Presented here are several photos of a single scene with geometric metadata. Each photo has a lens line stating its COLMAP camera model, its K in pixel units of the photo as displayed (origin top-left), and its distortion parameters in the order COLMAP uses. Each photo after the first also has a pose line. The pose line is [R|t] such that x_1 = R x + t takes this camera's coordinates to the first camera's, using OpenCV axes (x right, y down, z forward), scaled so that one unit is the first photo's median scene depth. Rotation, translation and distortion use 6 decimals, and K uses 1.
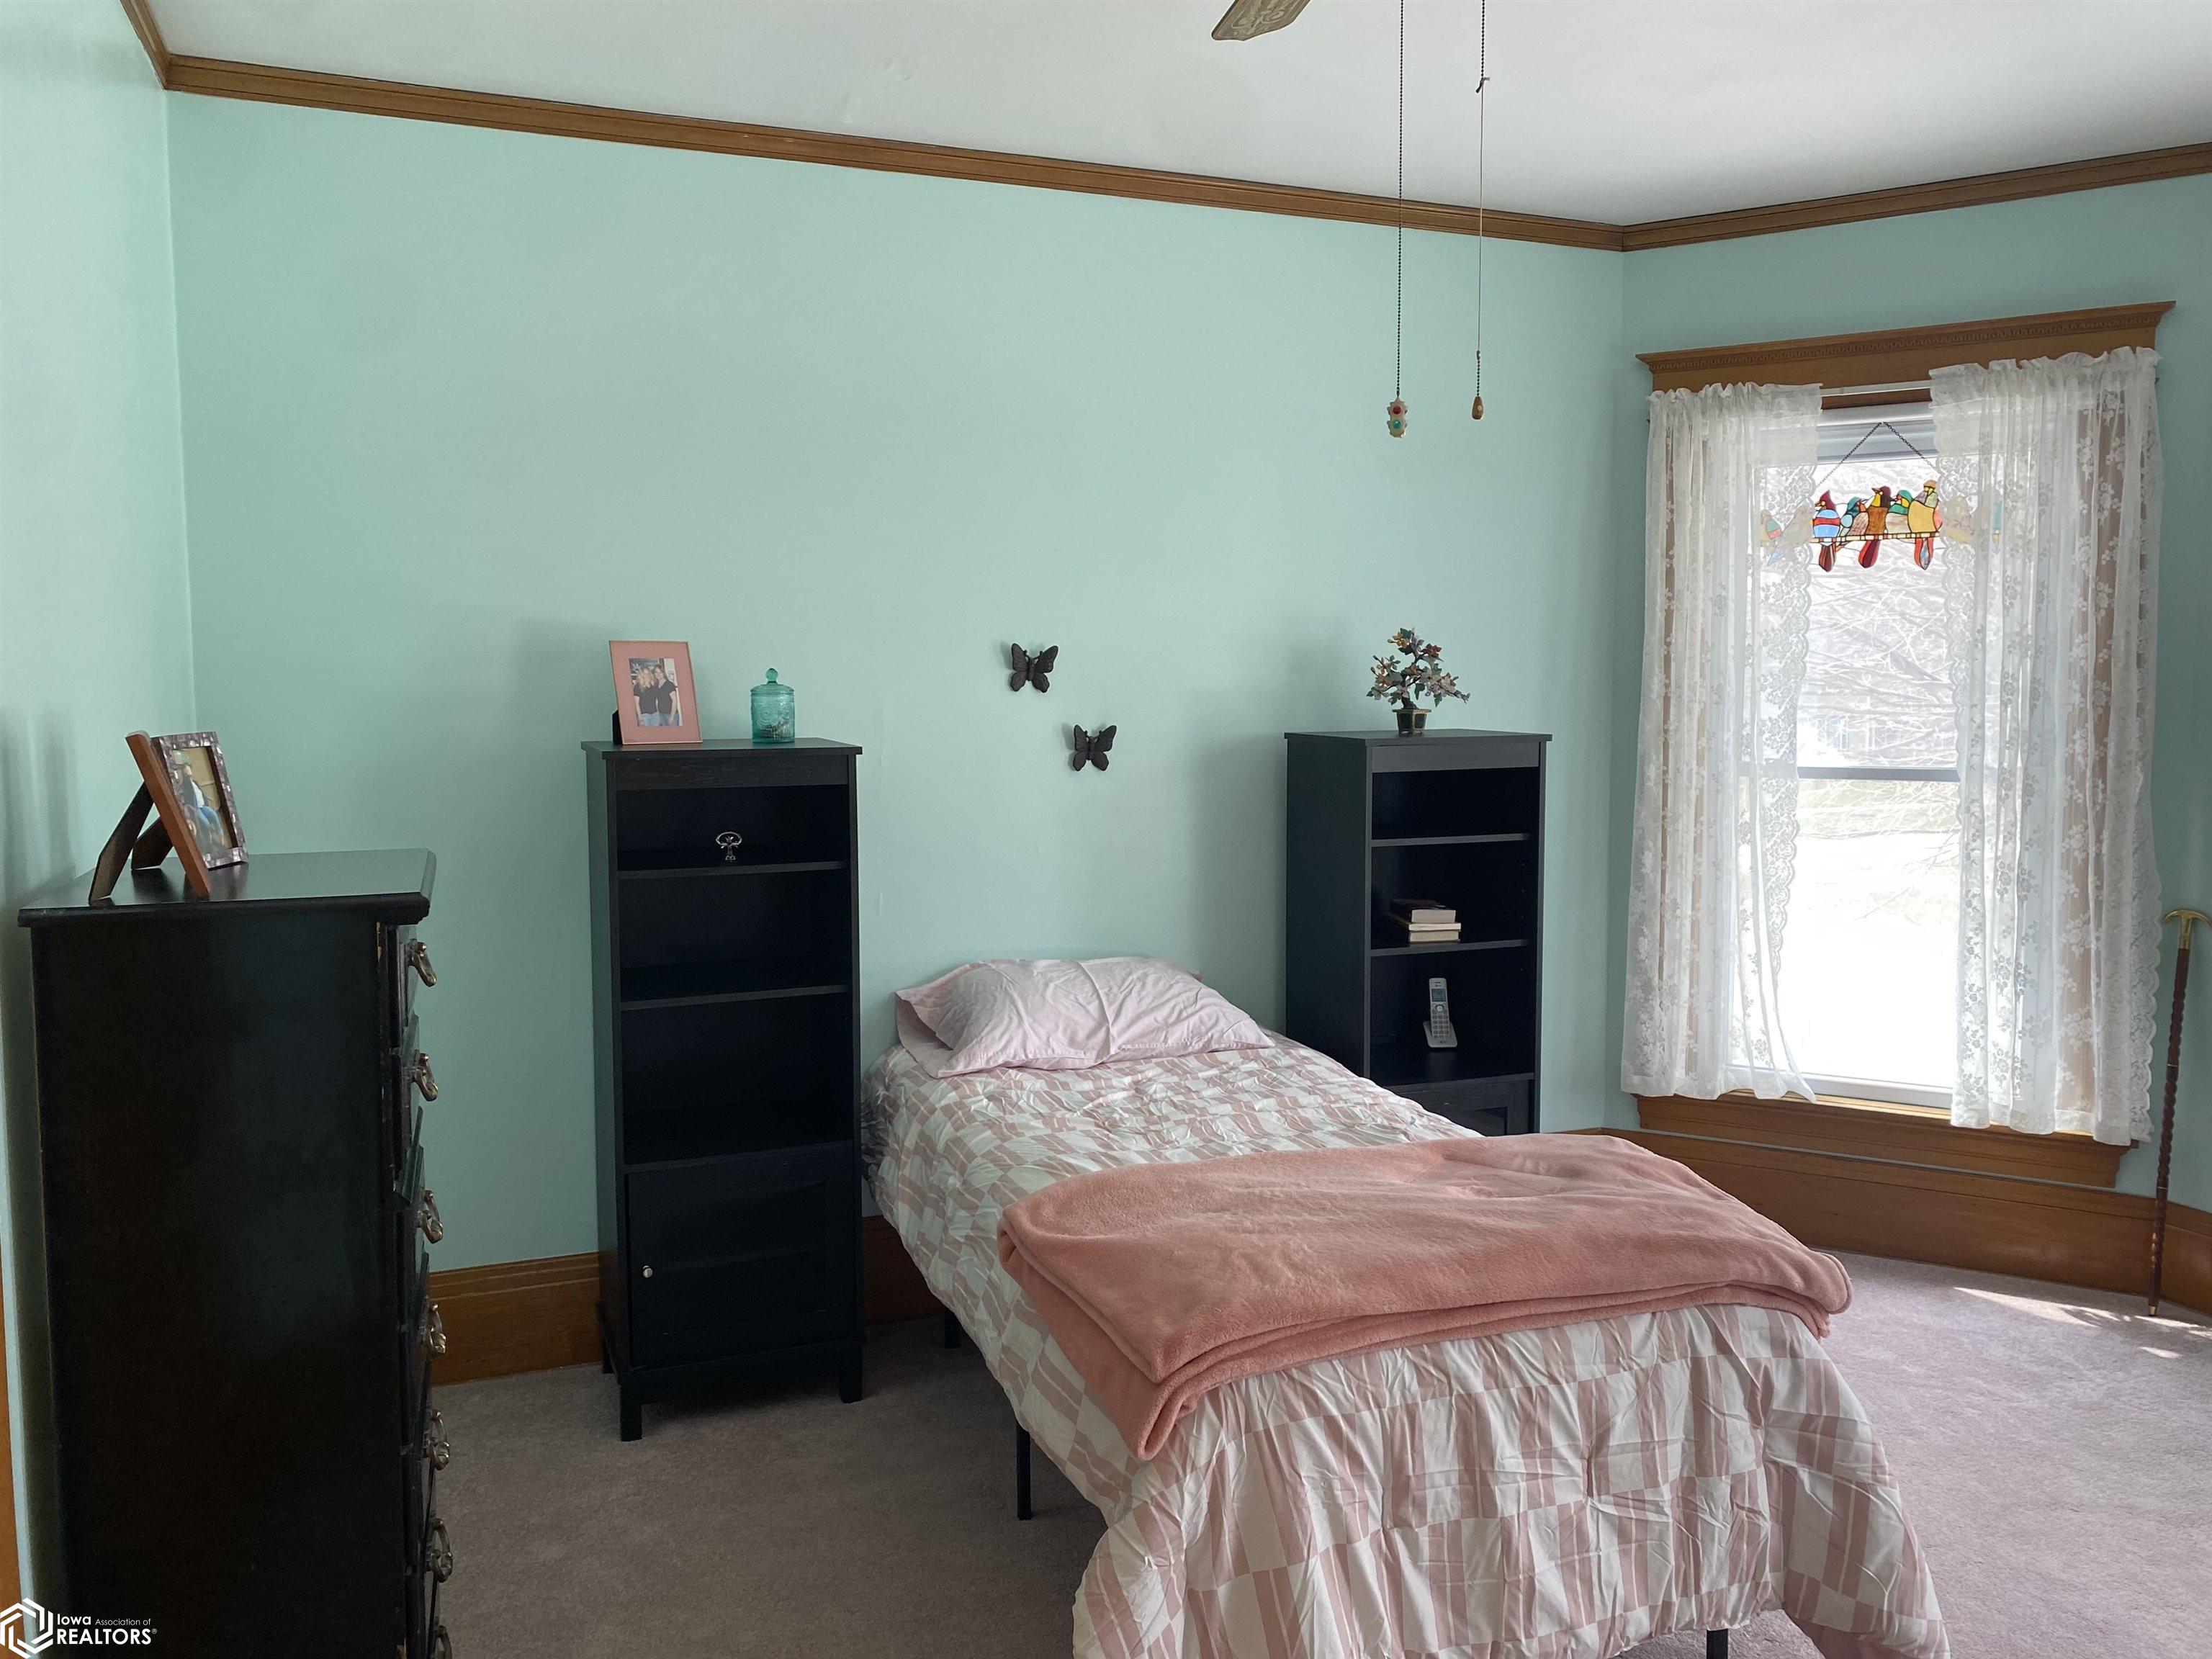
lens RADIAL K [[1669.7, 0, 1102.8], [0, 1669.7, 809.8], [0, 0, 1]] dist [0.035694, -0.028666]
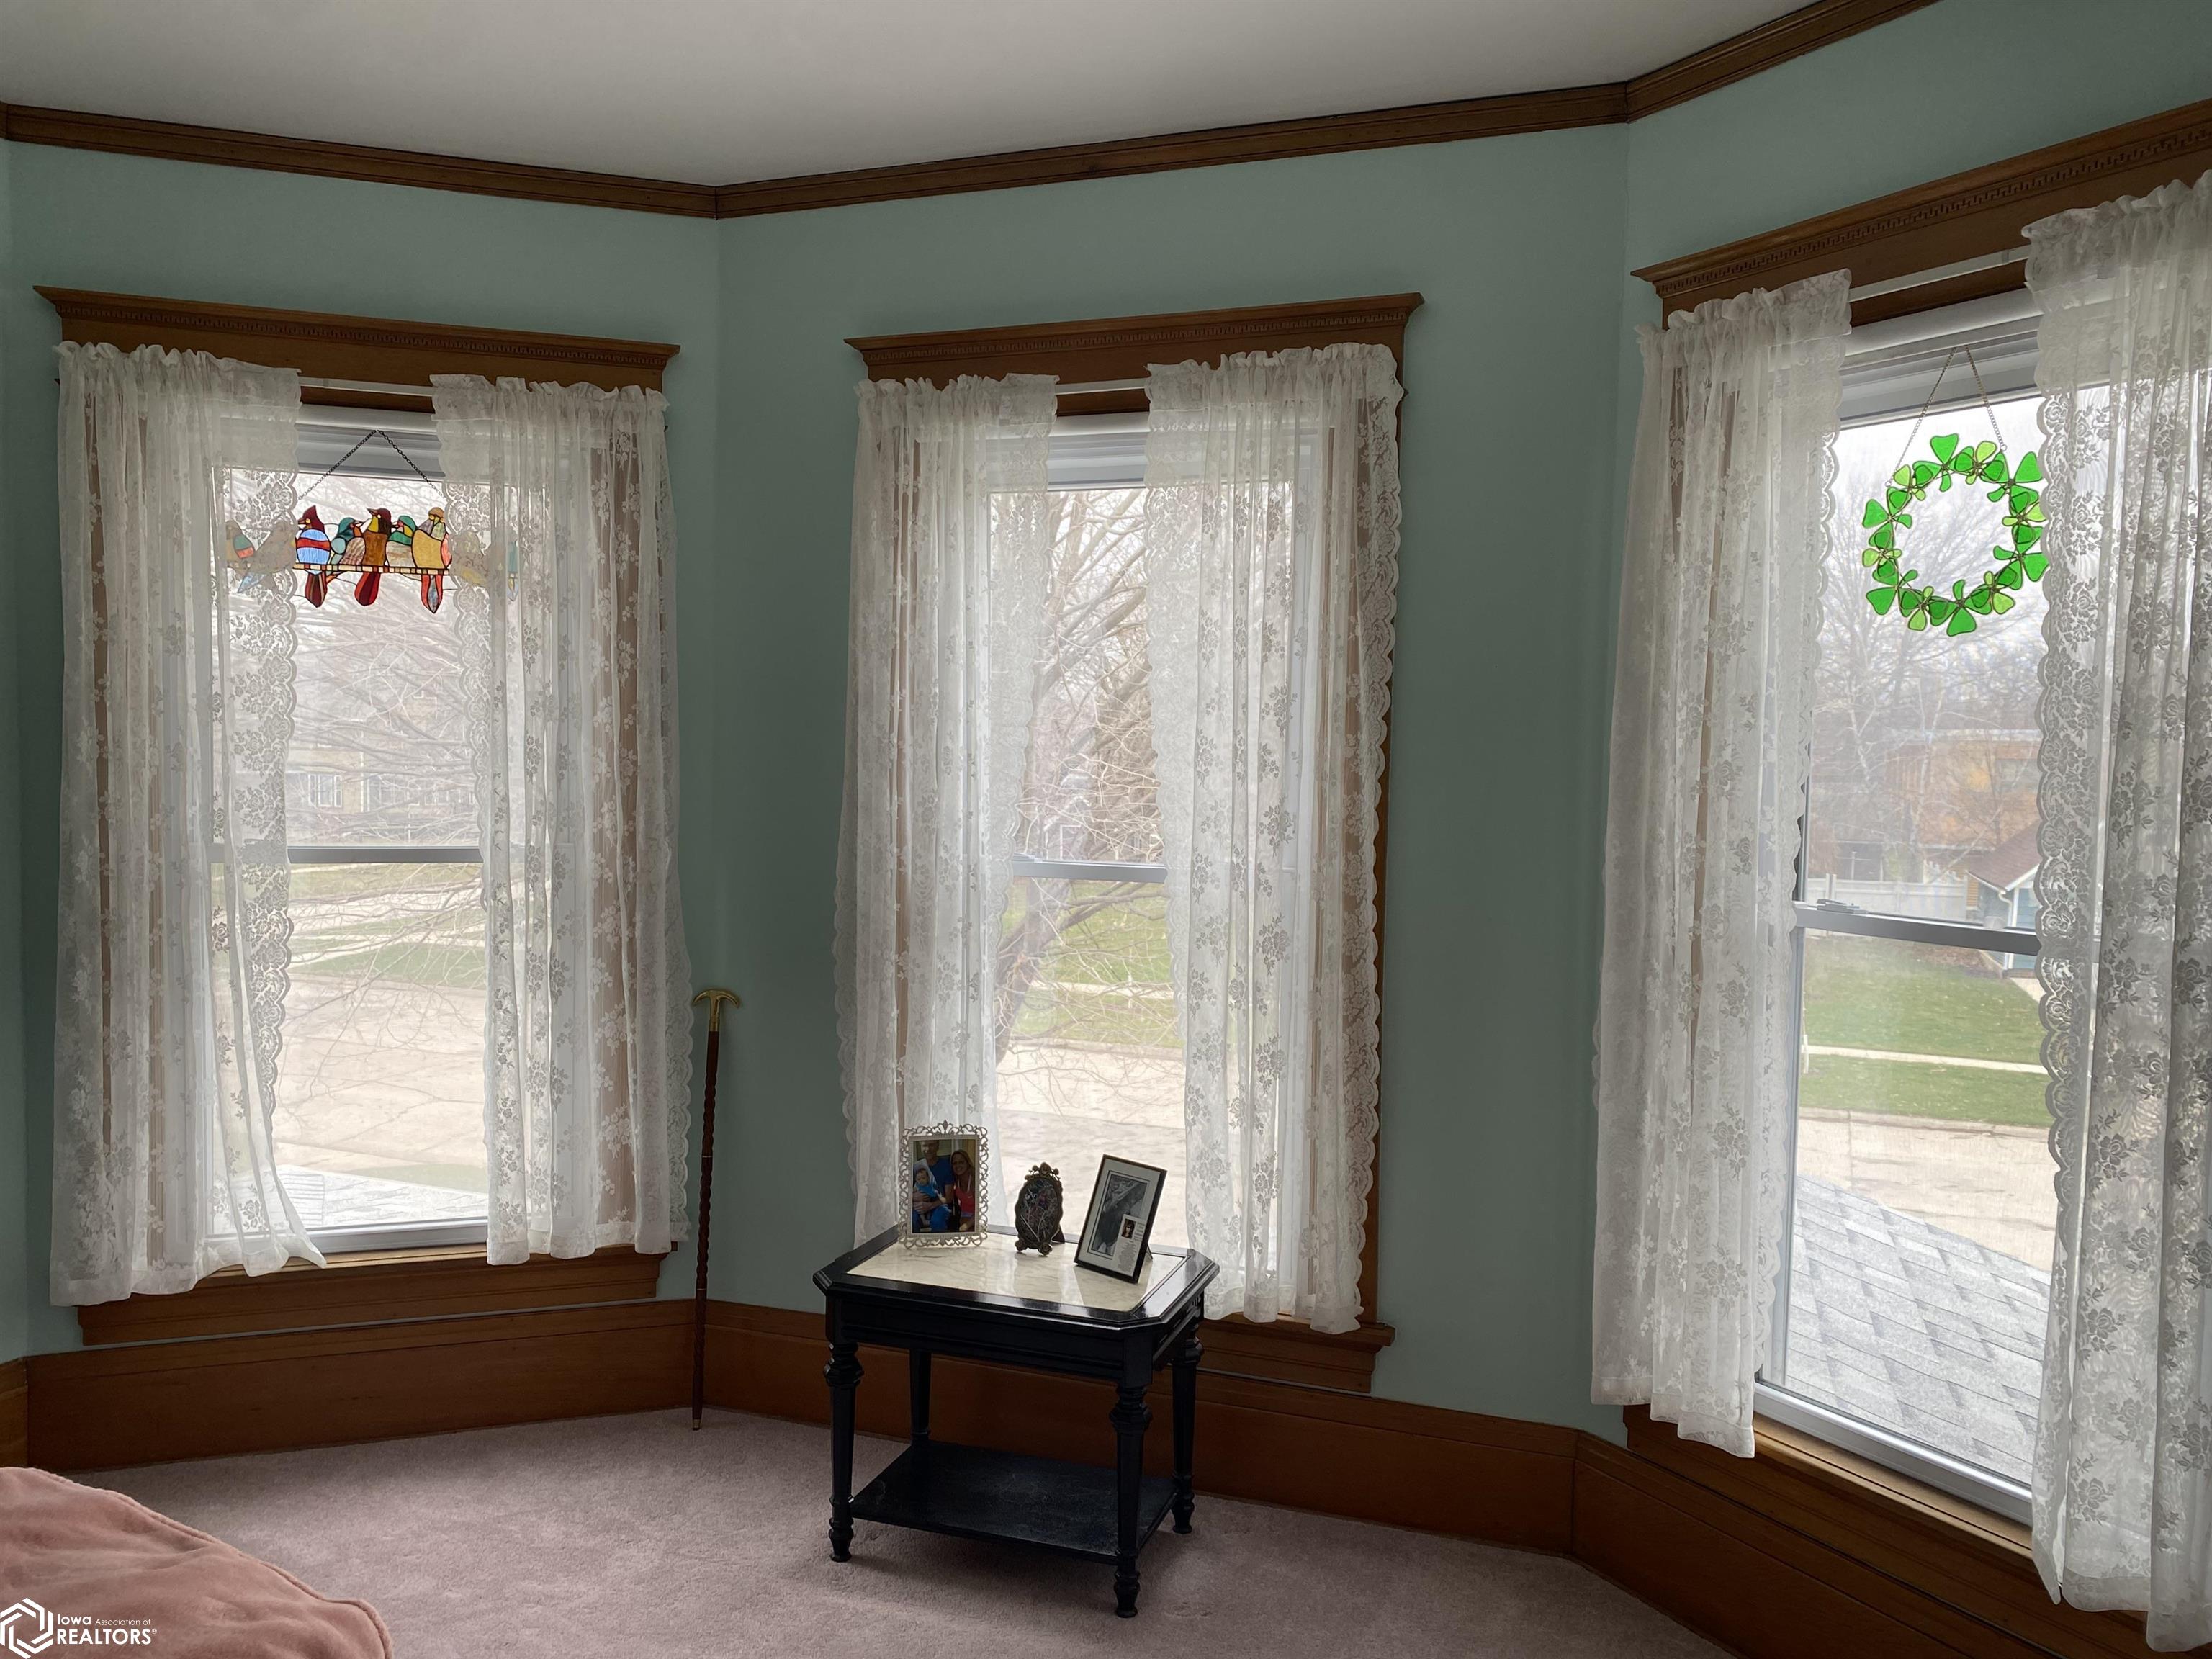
lens RADIAL K [[1669.7, 0, 1102.8], [0, 1669.7, 809.8], [0, 0, 1]] dist [0.035694, -0.028666]
pose [[0.658481, -0.030029, 0.751998, 0.075877], [0.031963, 0.999418, 0.011922, -0.044394], [-0.751919, 0.016186, 0.659057, 0.200647]]
